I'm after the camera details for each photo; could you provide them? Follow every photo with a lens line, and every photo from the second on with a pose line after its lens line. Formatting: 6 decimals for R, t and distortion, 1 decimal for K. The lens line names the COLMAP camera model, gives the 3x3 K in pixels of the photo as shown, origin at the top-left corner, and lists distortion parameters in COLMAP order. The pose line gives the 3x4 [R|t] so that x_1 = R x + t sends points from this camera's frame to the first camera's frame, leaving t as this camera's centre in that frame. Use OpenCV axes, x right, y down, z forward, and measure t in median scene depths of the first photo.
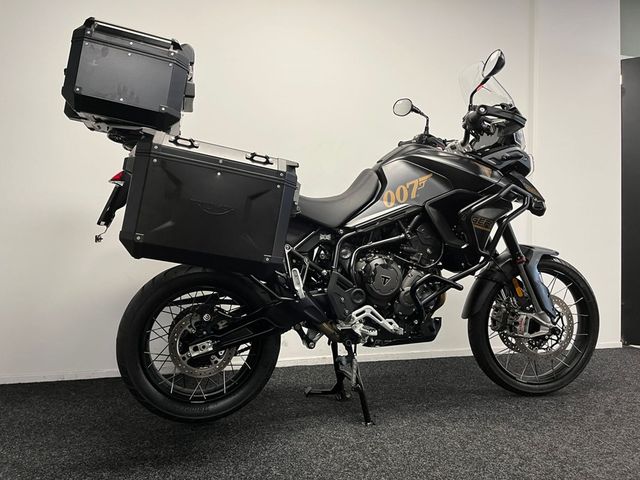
lens RADIAL K [[477.7, 0, 313.6], [0, 477.7, 241.2], [0, 0, 1]] dist [0.085585, -0.127066]
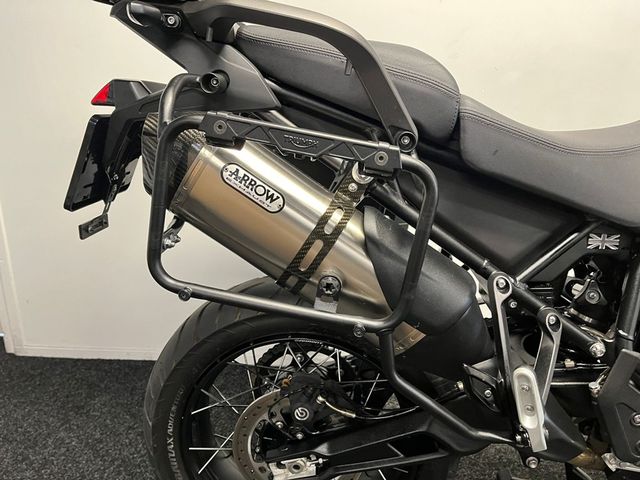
lens RADIAL K [[479.4, 0, 326.3], [0, 479.4, 237.8], [0, 0, 1]] dist [0.088243, -0.120814]
pose [[0.950113, 0.084166, -0.300336, -0.069737], [-0.003708, 0.965884, 0.258947, -0.113961], [0.311884, -0.244915, 0.918011, 0.579307]]
